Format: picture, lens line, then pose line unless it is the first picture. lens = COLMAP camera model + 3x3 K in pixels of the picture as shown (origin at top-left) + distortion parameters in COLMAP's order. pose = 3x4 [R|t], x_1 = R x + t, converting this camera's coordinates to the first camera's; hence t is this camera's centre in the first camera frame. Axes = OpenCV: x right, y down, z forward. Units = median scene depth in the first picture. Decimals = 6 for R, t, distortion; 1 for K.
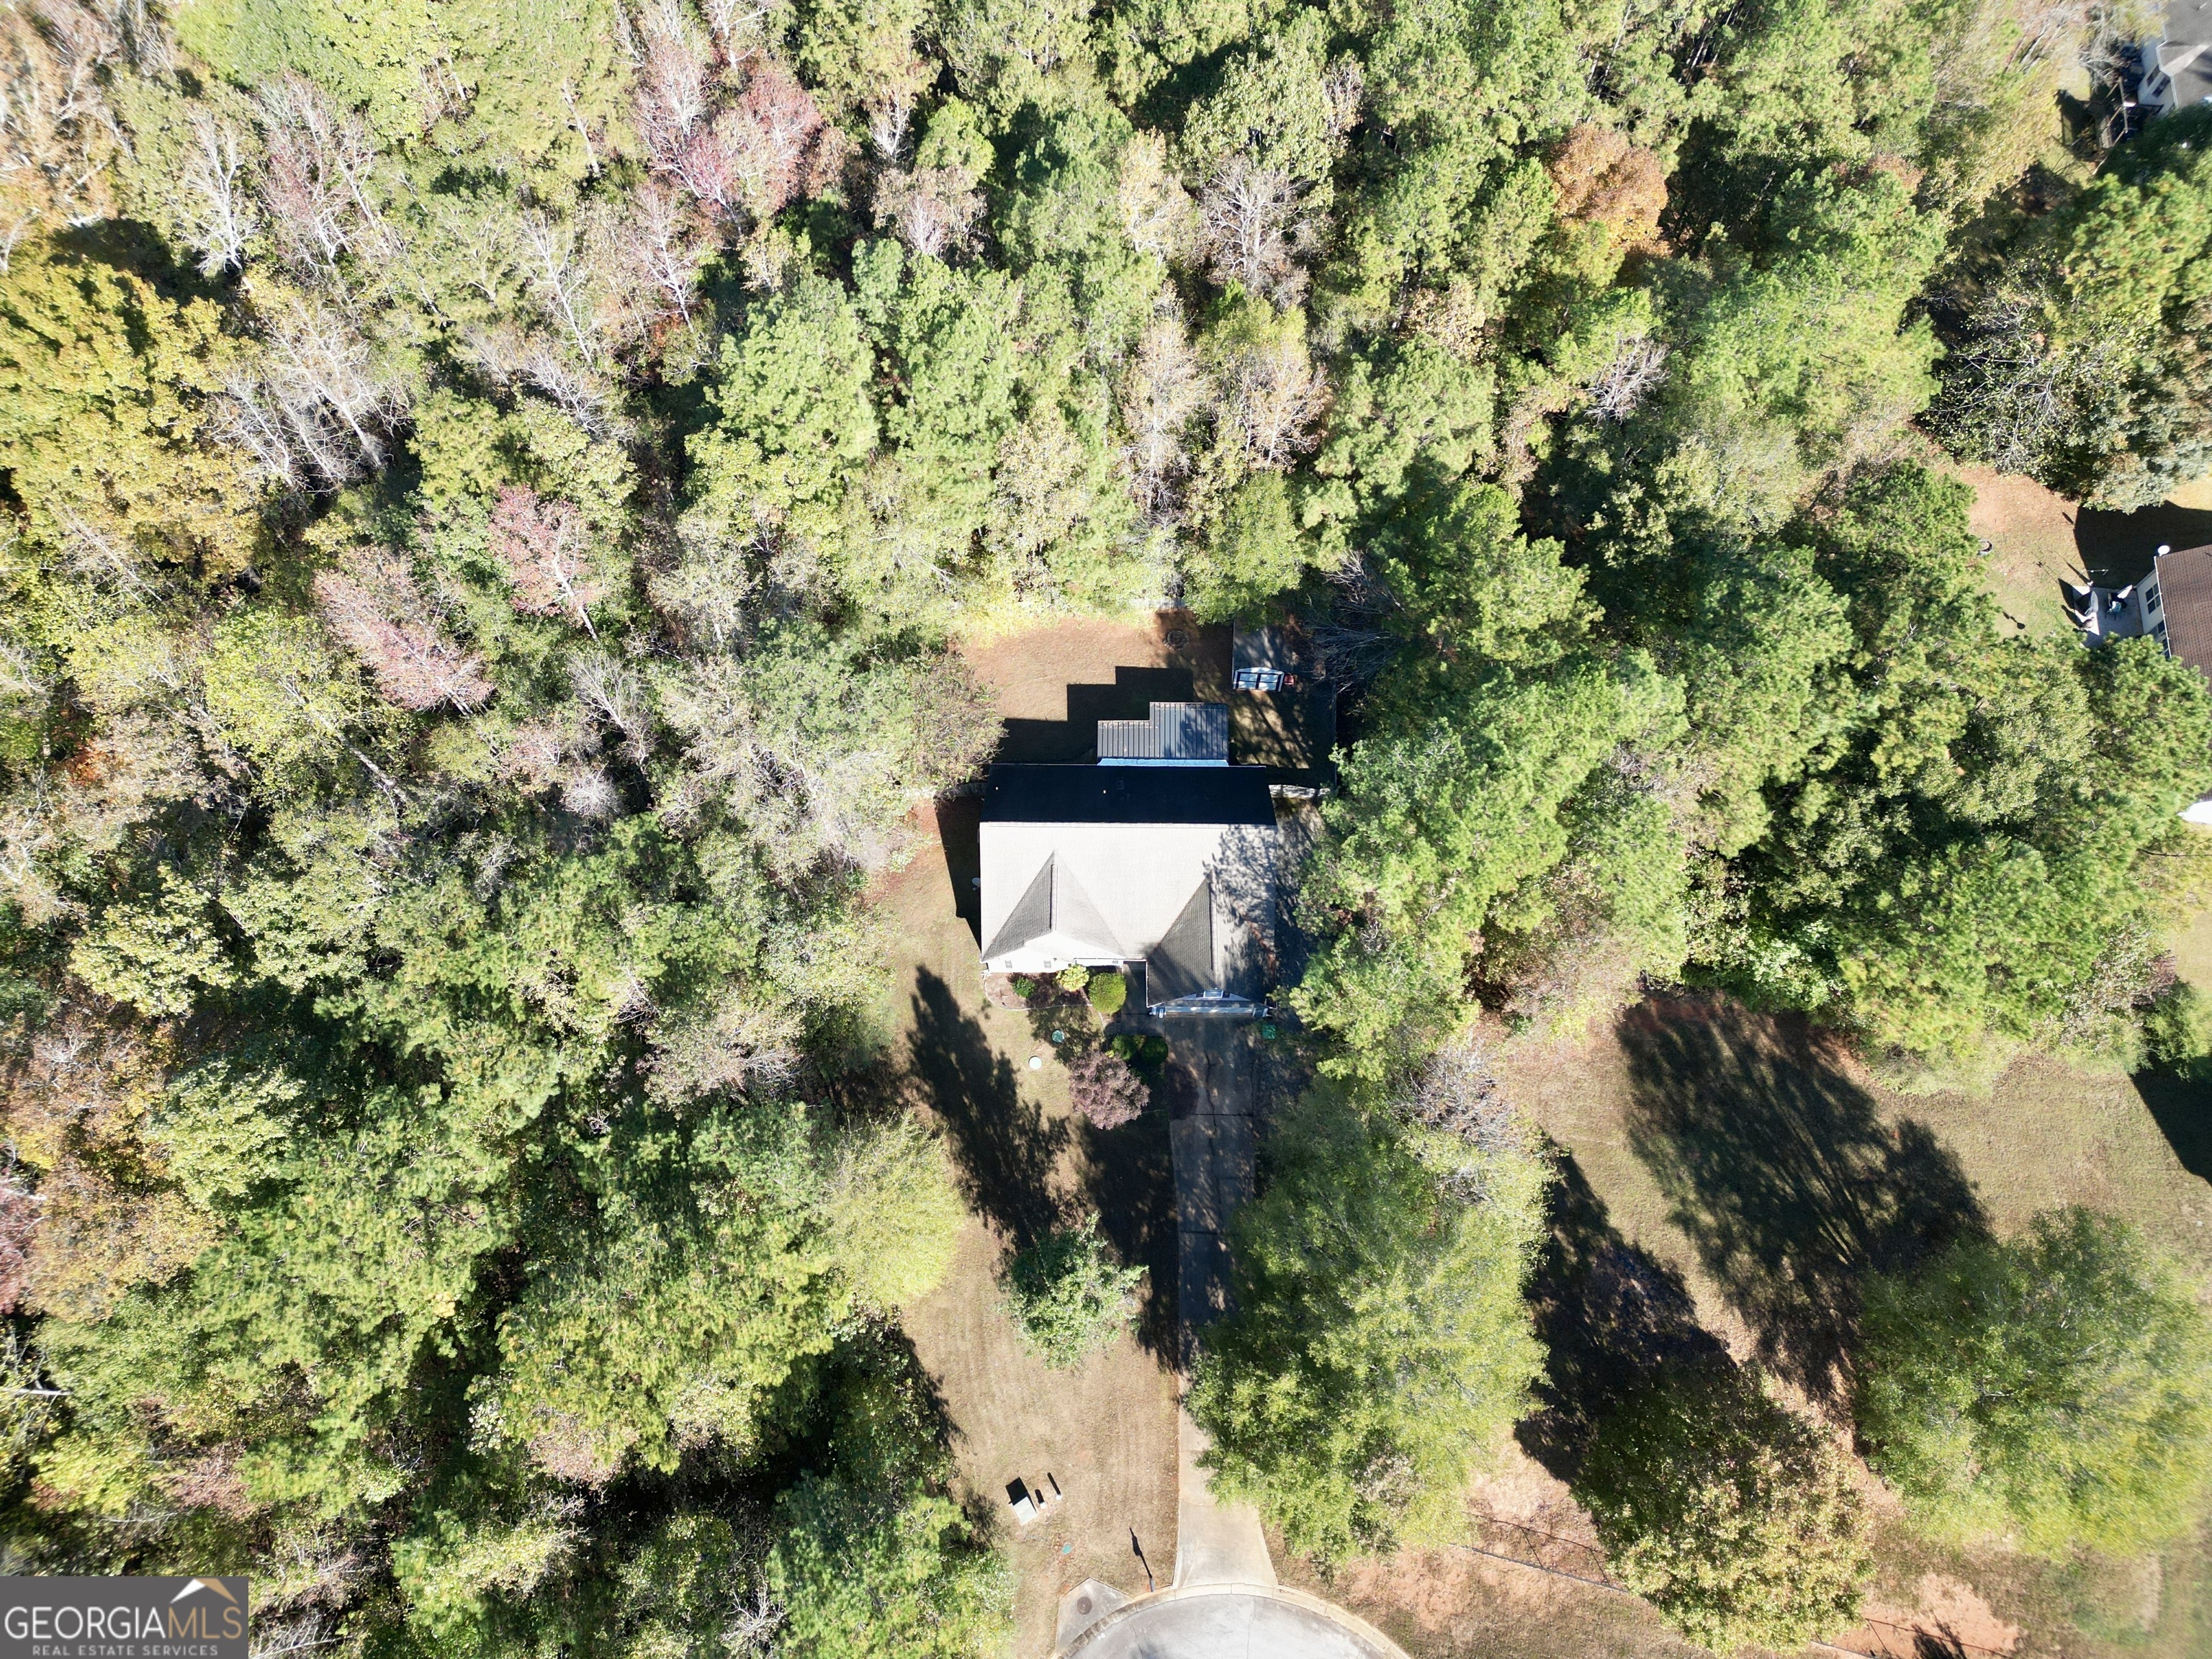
lens RADIAL K [[1508.6, 0, 1106.7], [0, 1508.6, 831.9], [0, 0, 1]] dist [-0.012915, -0.001882]
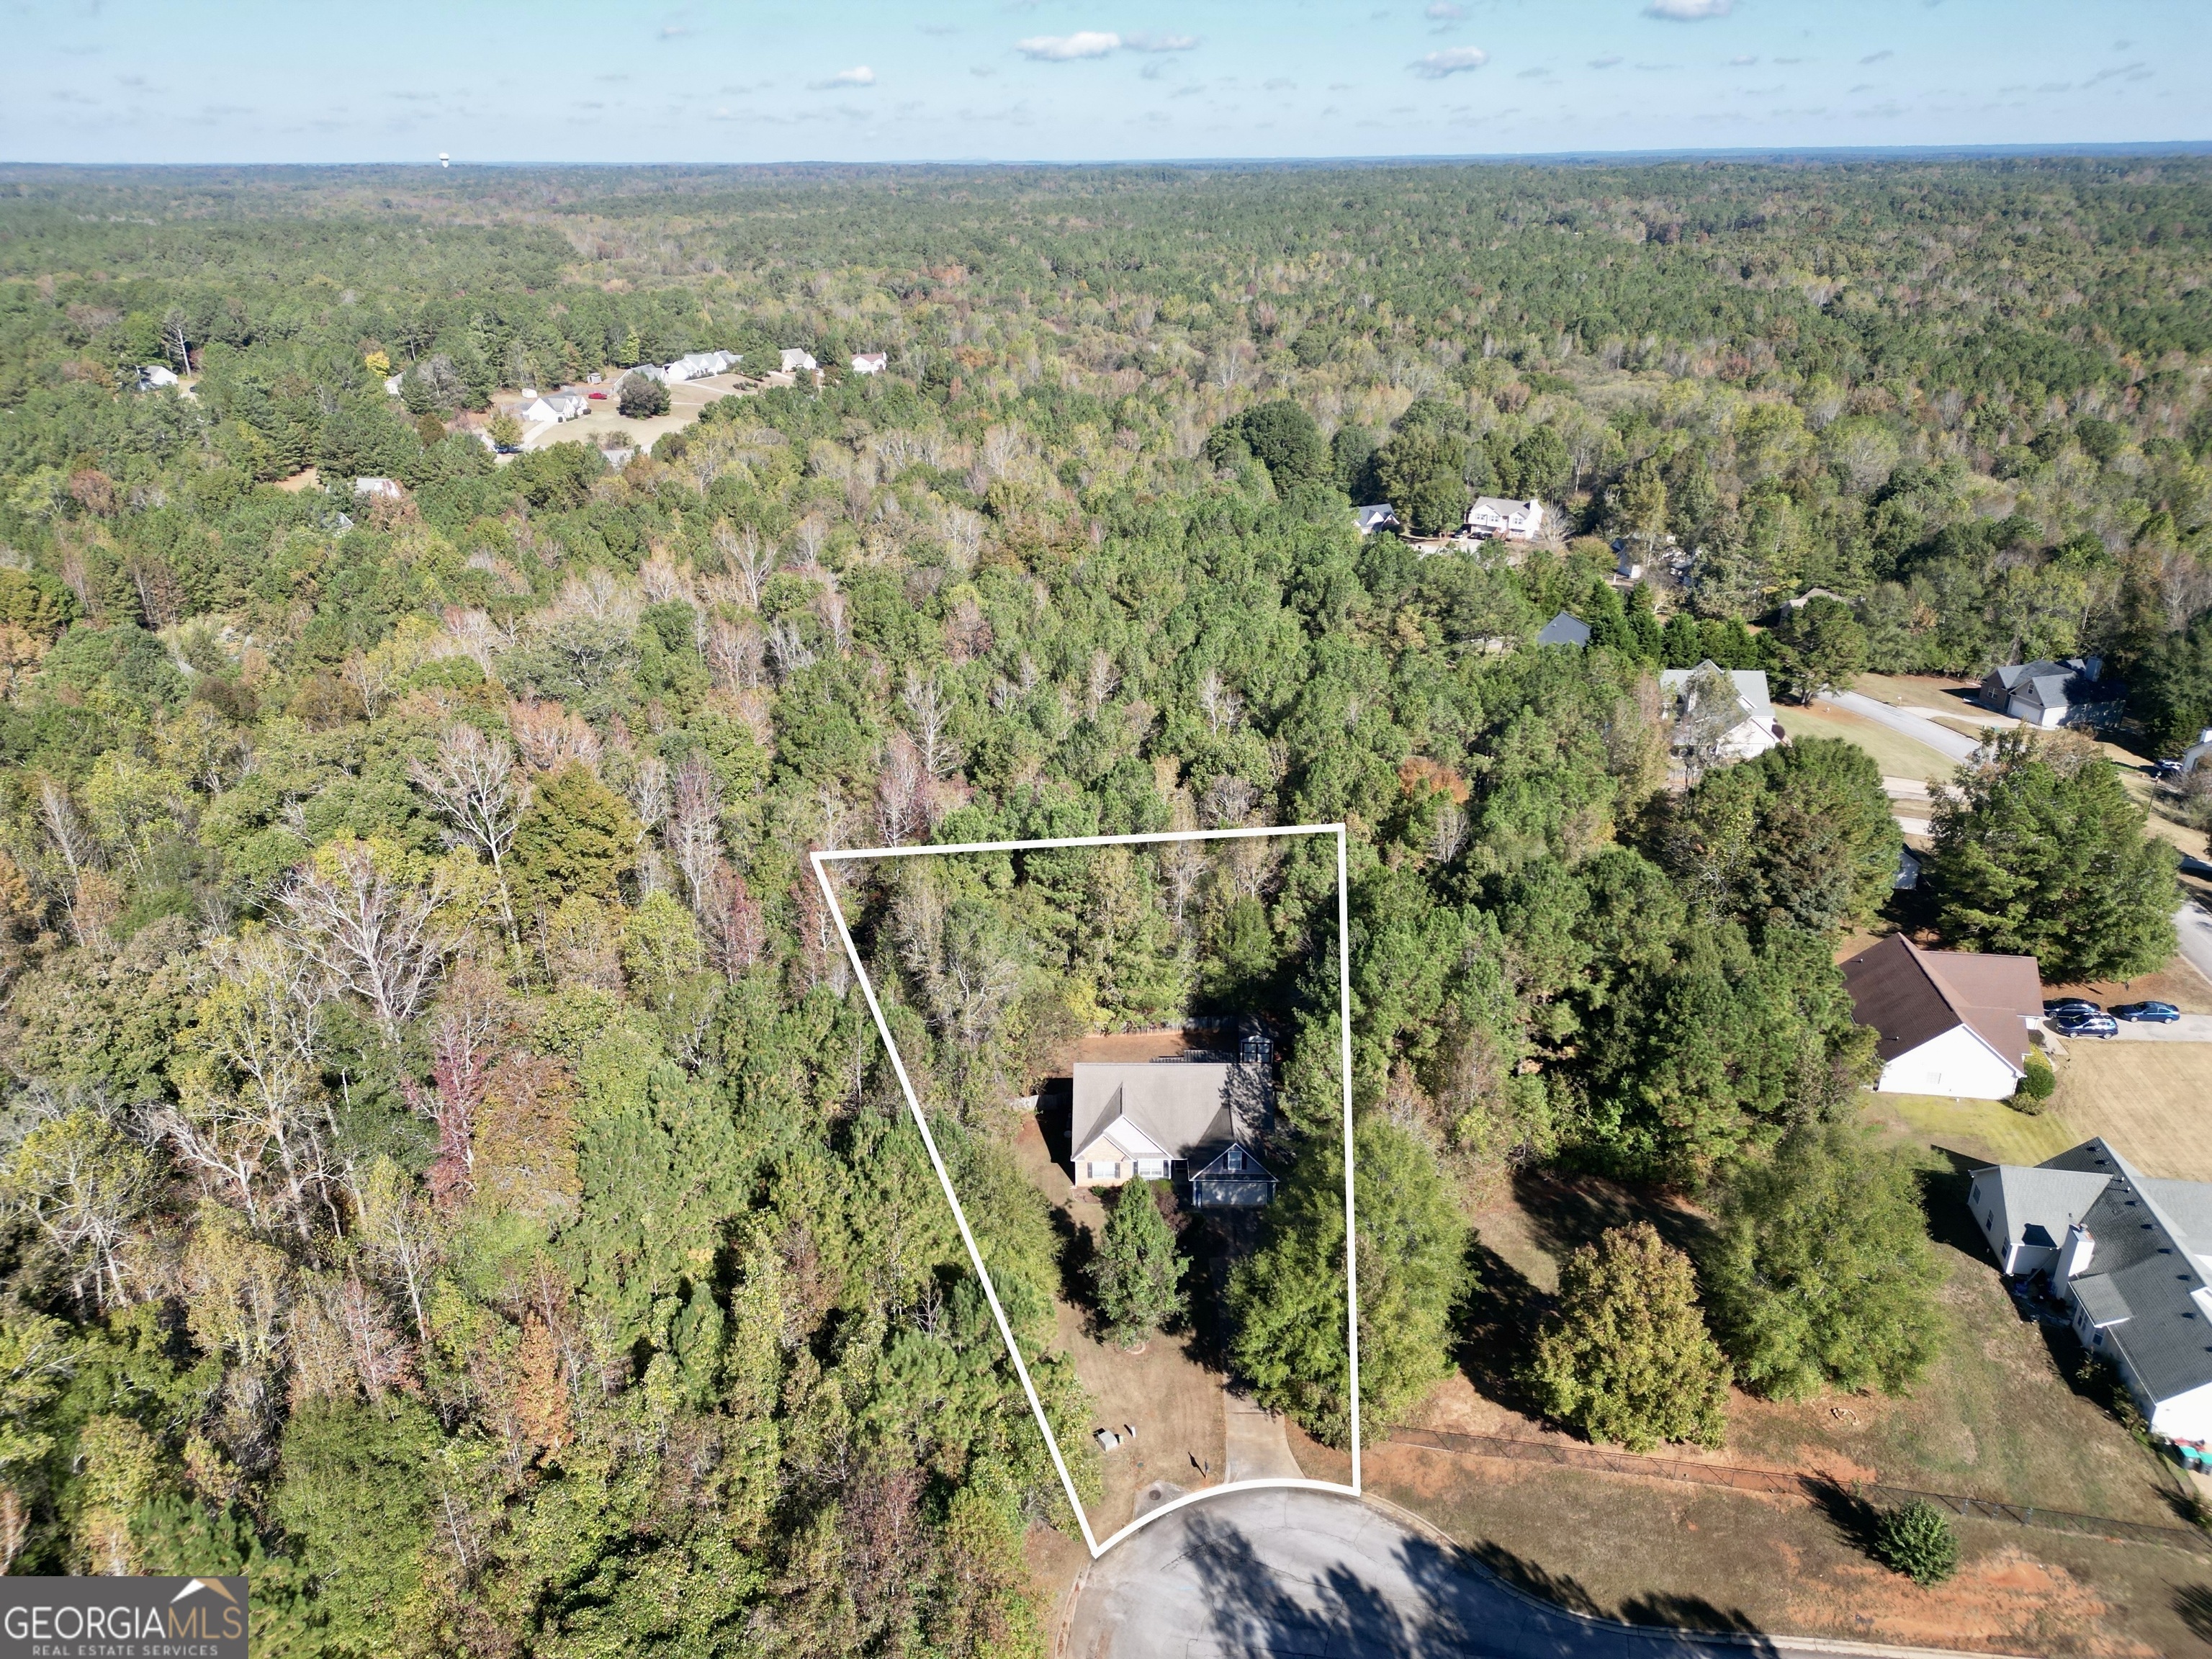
lens RADIAL K [[1508.6, 0, 1106.4], [0, 1508.6, 826.1], [0, 0, 1]] dist [-0.012915, -0.001882]
pose [[0.999892, 0.014303, 0.003349, -0.059682], [-0.008239, 0.734800, -0.678234, 0.844779], [-0.012162, 0.678133, 0.734839, -0.275956]]
